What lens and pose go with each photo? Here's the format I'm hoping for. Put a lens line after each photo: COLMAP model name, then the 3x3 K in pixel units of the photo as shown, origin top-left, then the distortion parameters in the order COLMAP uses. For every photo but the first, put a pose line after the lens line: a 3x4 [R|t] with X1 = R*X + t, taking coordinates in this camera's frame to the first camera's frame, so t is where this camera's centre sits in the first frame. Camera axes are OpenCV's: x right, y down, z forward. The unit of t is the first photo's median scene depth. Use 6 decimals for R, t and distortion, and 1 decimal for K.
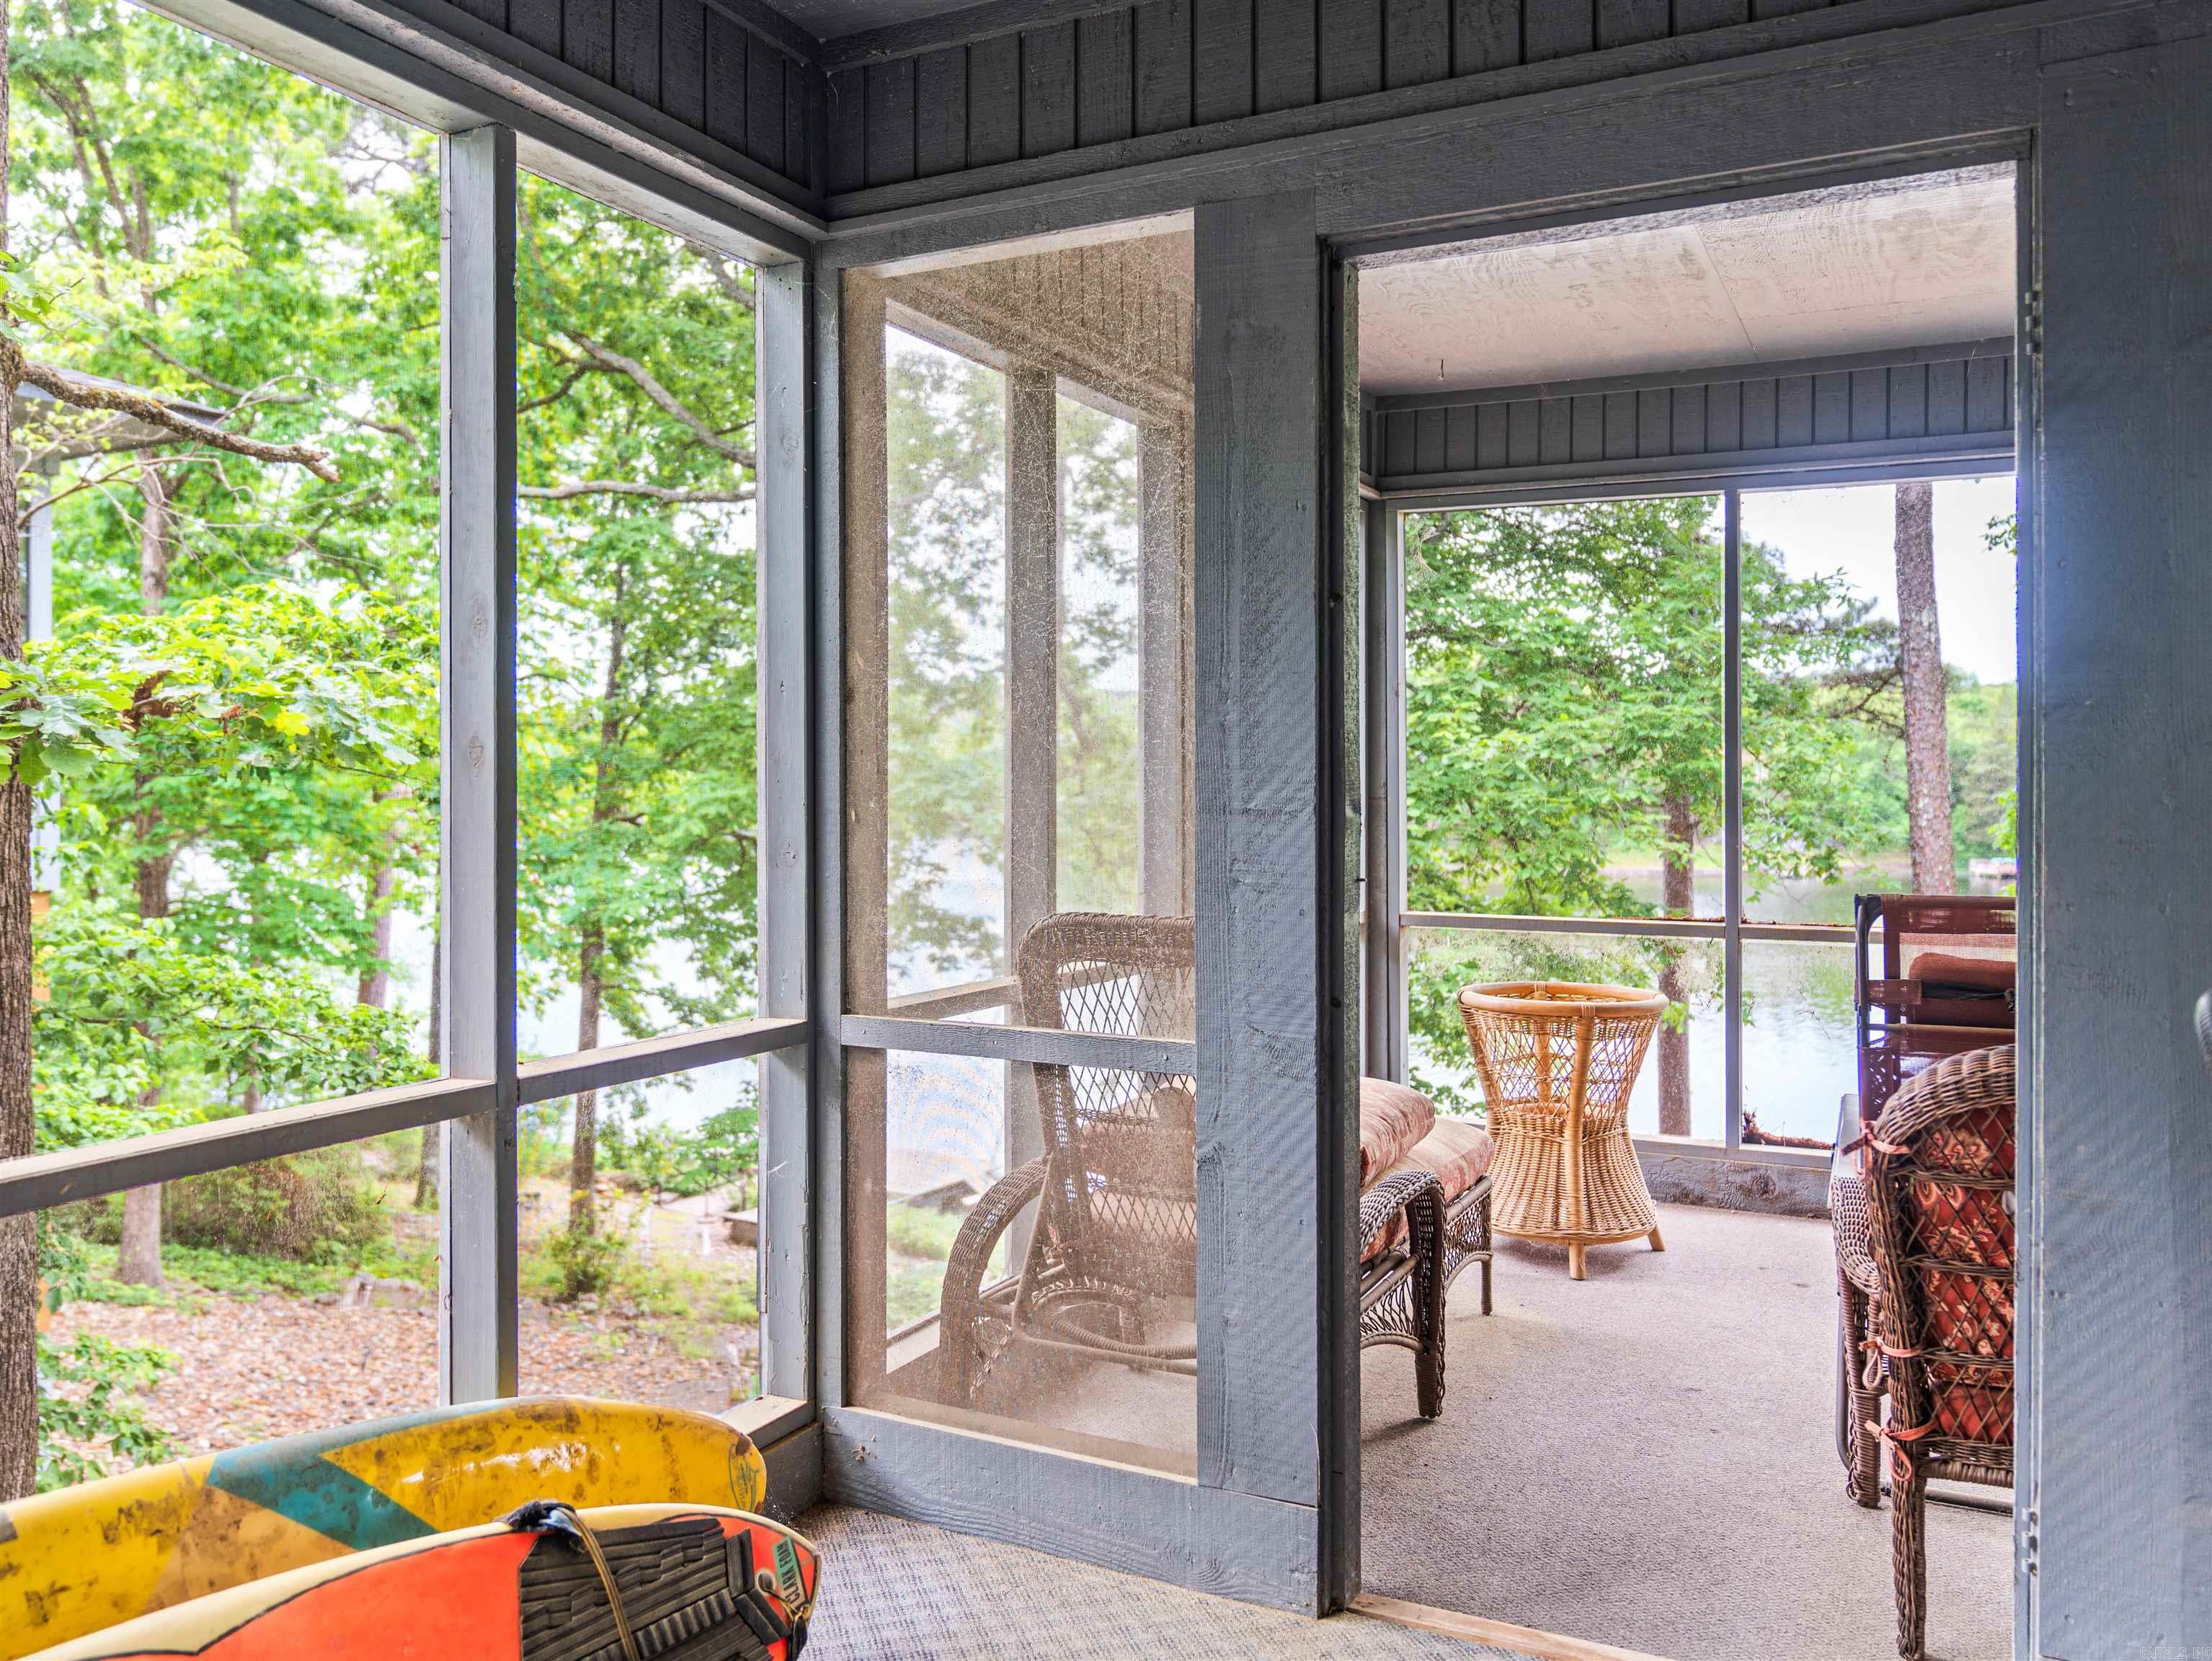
lens RADIAL K [[1714.9, 0, 1098.7], [0, 1714.9, 825.0], [0, 0, 1]] dist [-0.008648, 0.000638]
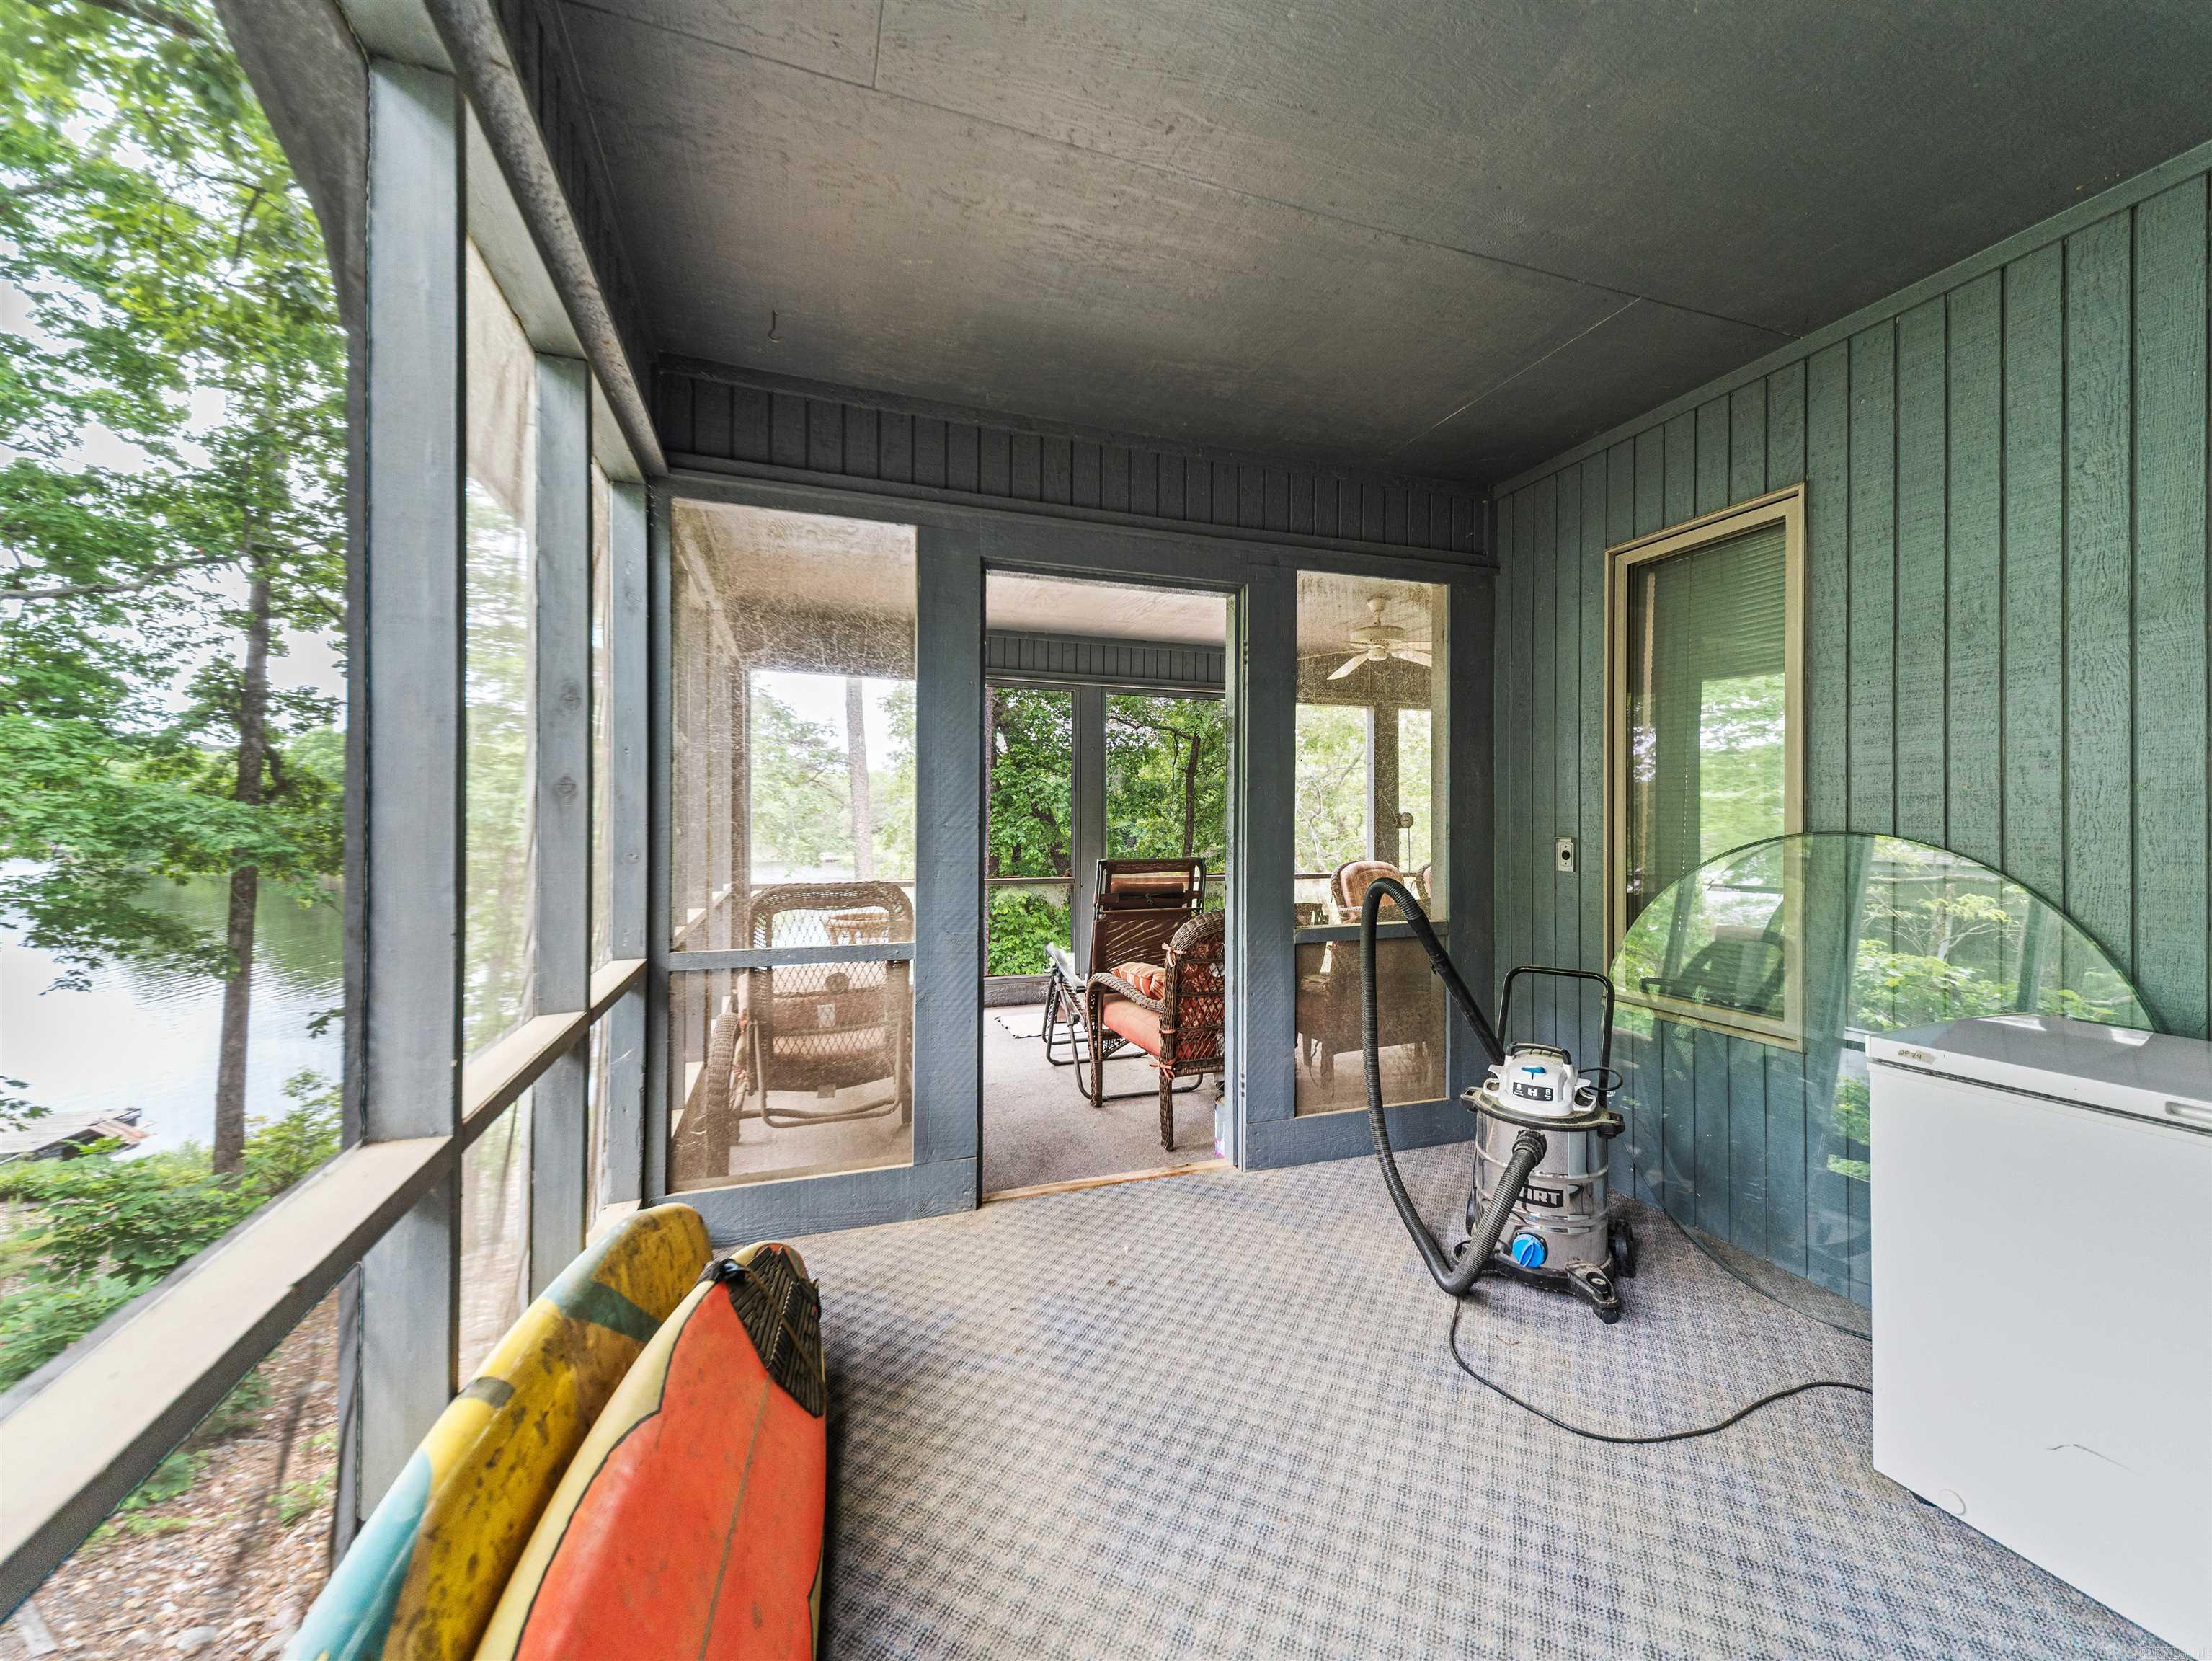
lens RADIAL K [[862.6, 0, 1105.9], [0, 862.6, 821.2], [0, 0, 1]] dist [0.019975, -0.000647]
pose [[0.685081, 0.005815, 0.728443, -0.522503], [0.008956, 0.999825, -0.016404, 0.005396], [-0.728411, 0.017762, 0.684910, 0.144265]]
